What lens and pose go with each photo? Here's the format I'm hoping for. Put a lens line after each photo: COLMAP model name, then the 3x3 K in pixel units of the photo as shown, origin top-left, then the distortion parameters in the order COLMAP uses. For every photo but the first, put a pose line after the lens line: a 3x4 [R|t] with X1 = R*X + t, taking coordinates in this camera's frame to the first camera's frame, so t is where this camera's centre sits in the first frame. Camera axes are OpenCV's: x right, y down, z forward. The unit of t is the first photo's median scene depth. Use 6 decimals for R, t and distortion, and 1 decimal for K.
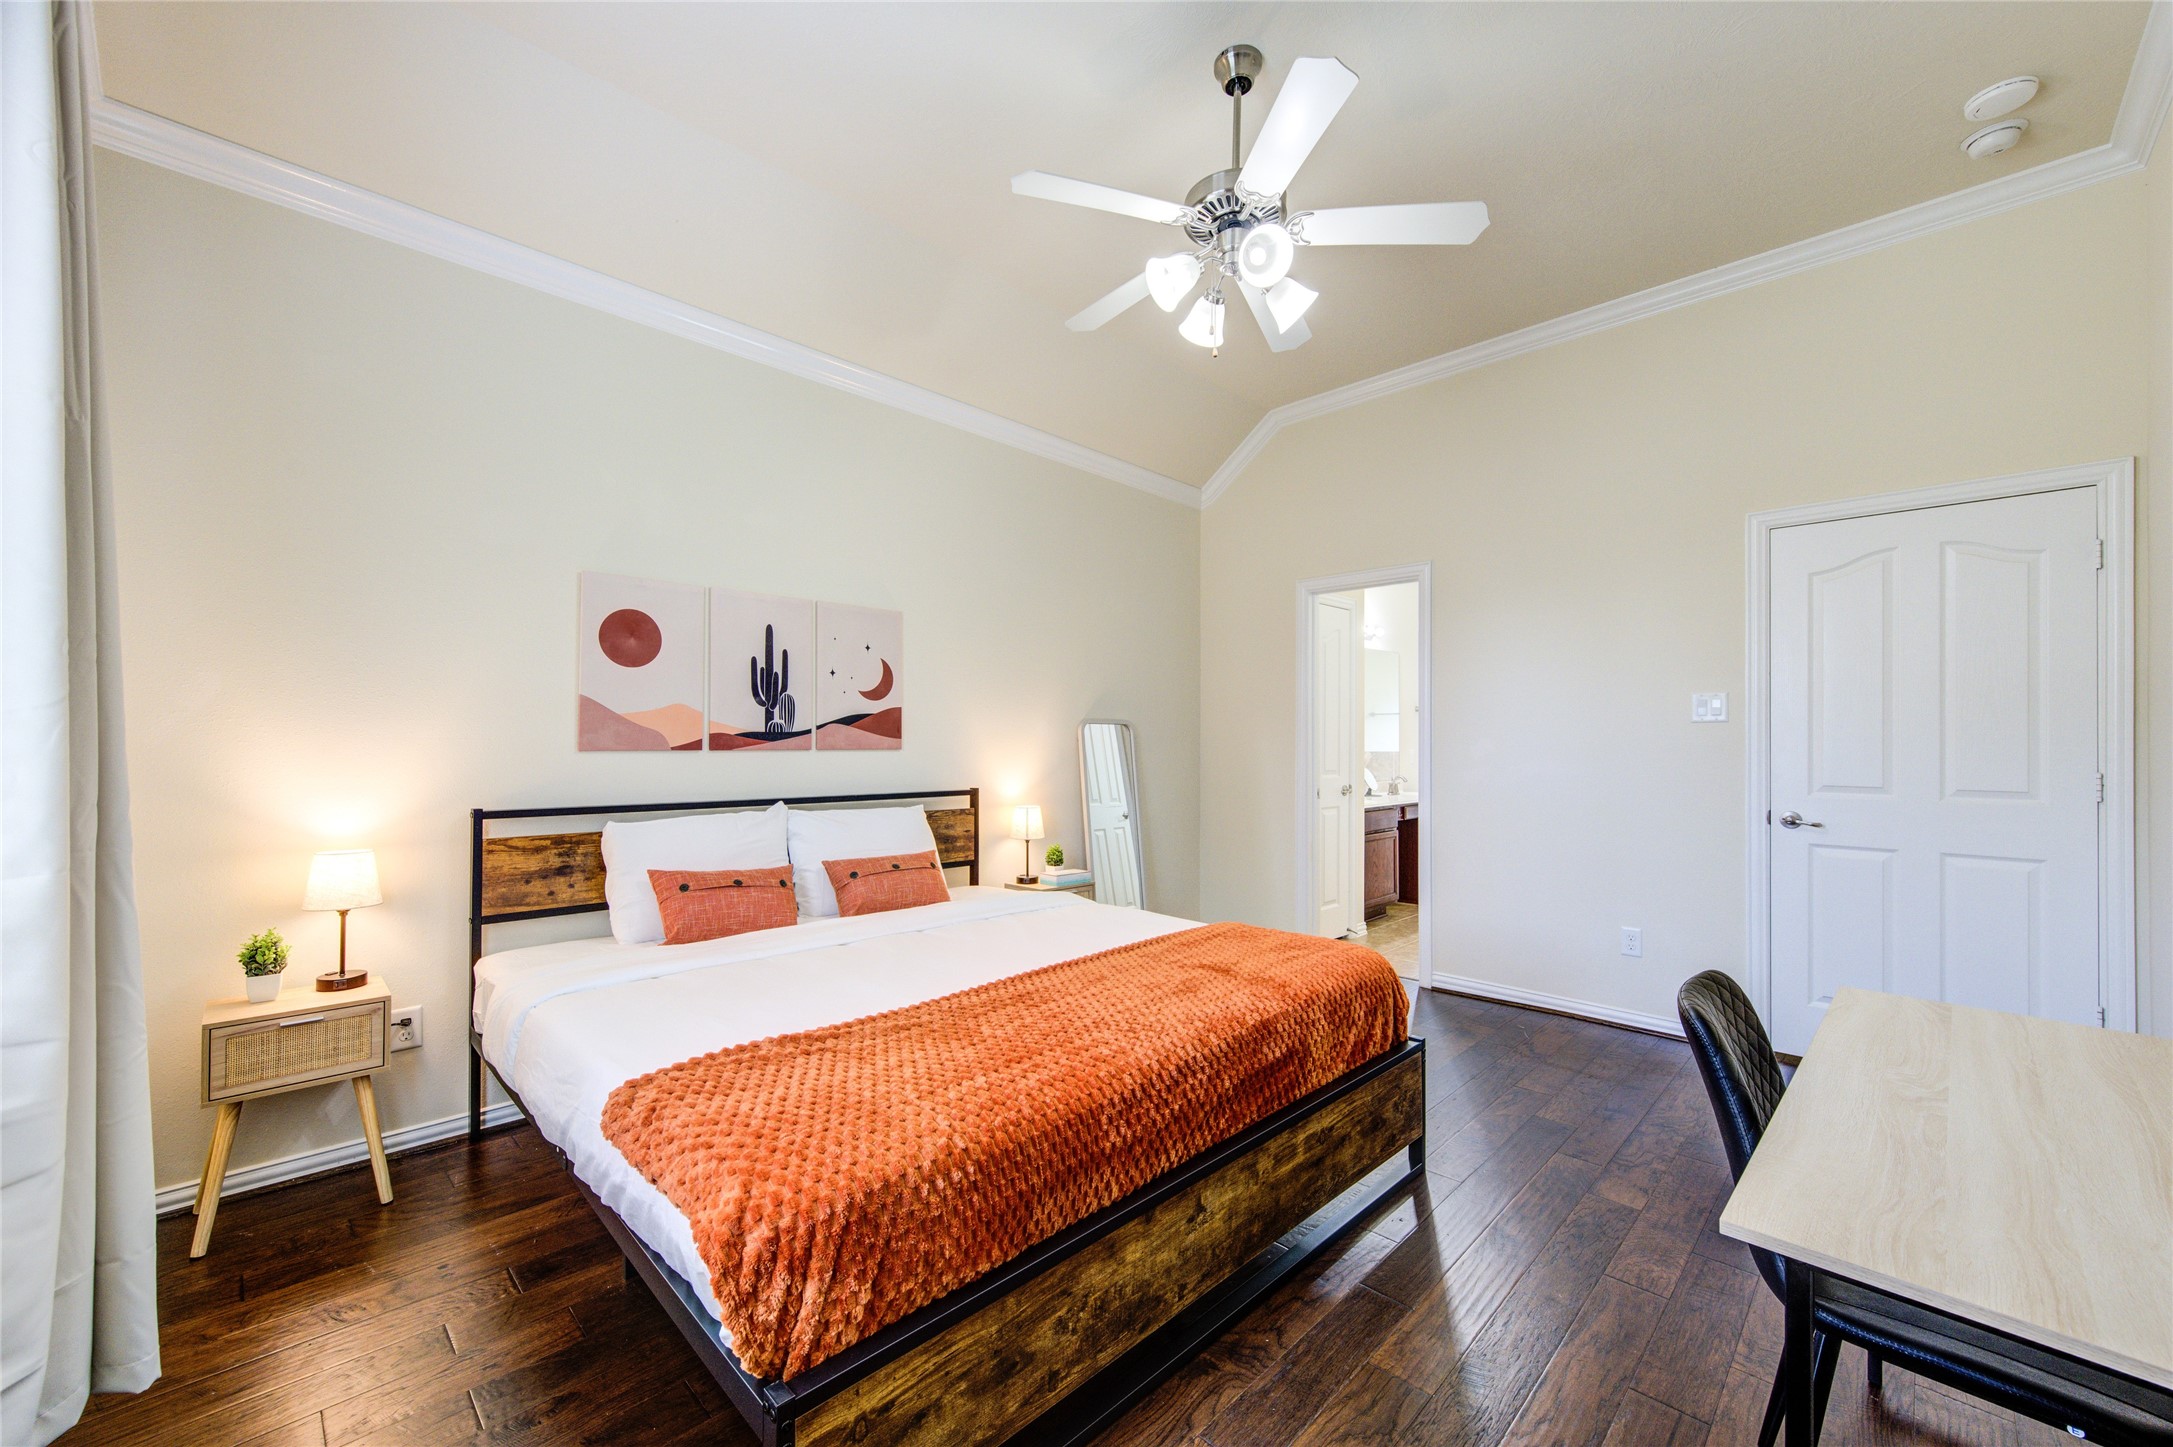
lens RADIAL K [[837.3, 0, 1085.3], [0, 837.3, 743.5], [0, 0, 1]] dist [-0.000800, -0.000262]
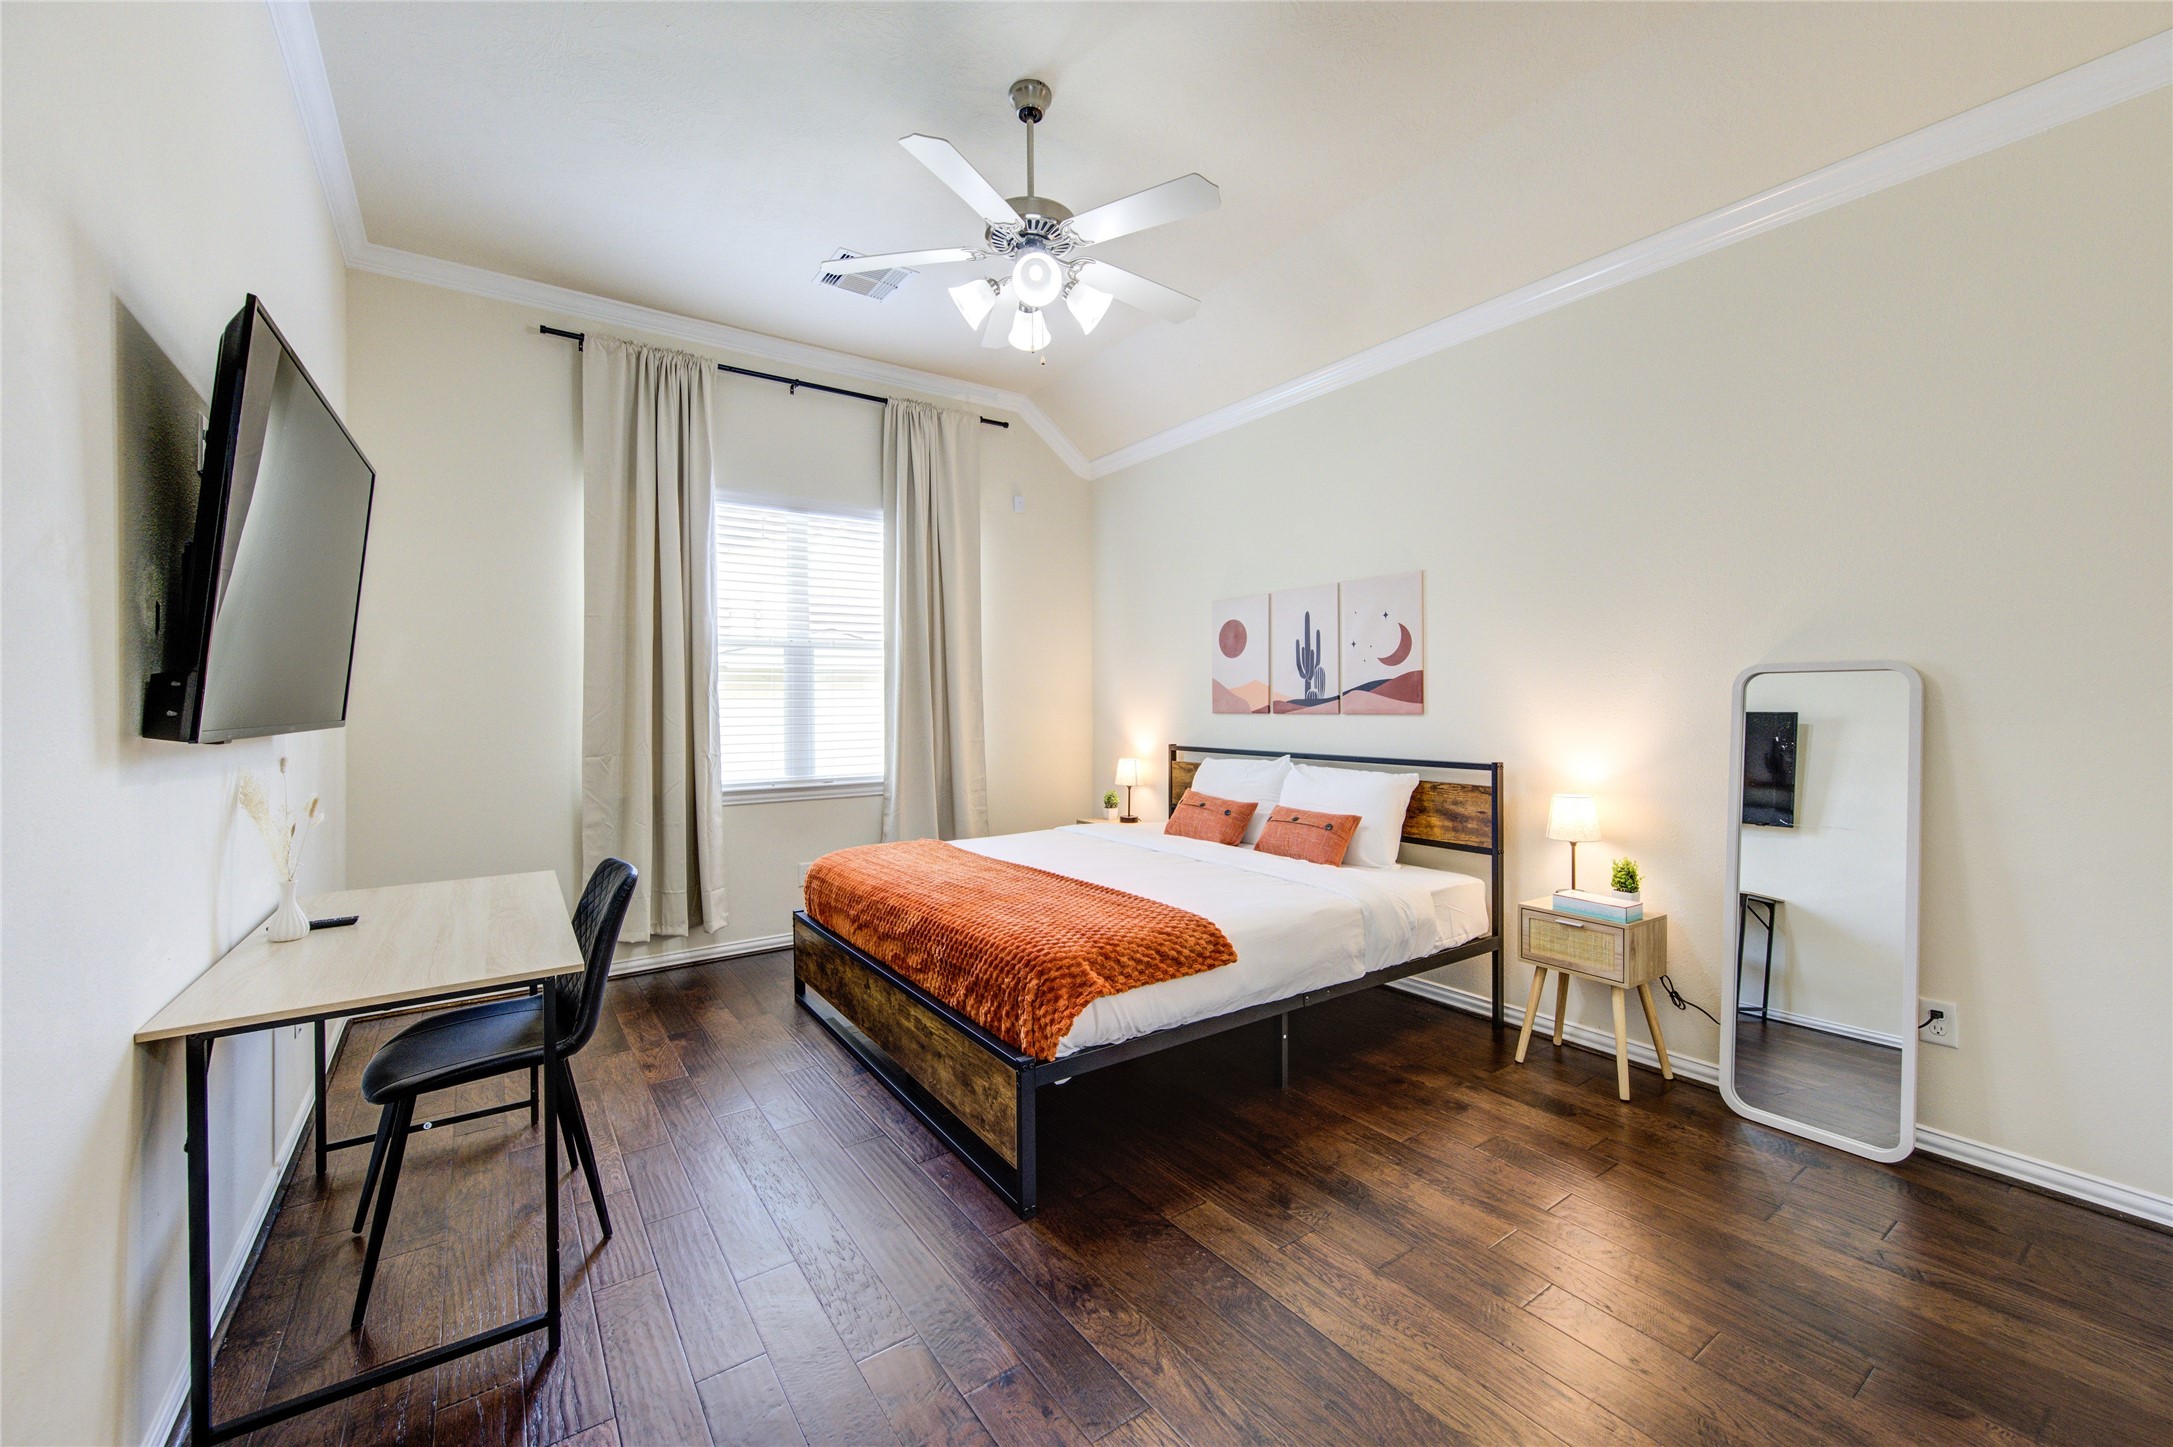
lens RADIAL K [[848.5, 0, 1096.2], [0, 848.5, 732.2], [0, 0, 1]] dist [0.000616, -0.000245]
pose [[-0.158850, 0.024503, -0.986999, 0.868963], [-0.000737, 0.999689, 0.024936, 0.003823], [0.987302, 0.004689, -0.158783, 0.863521]]
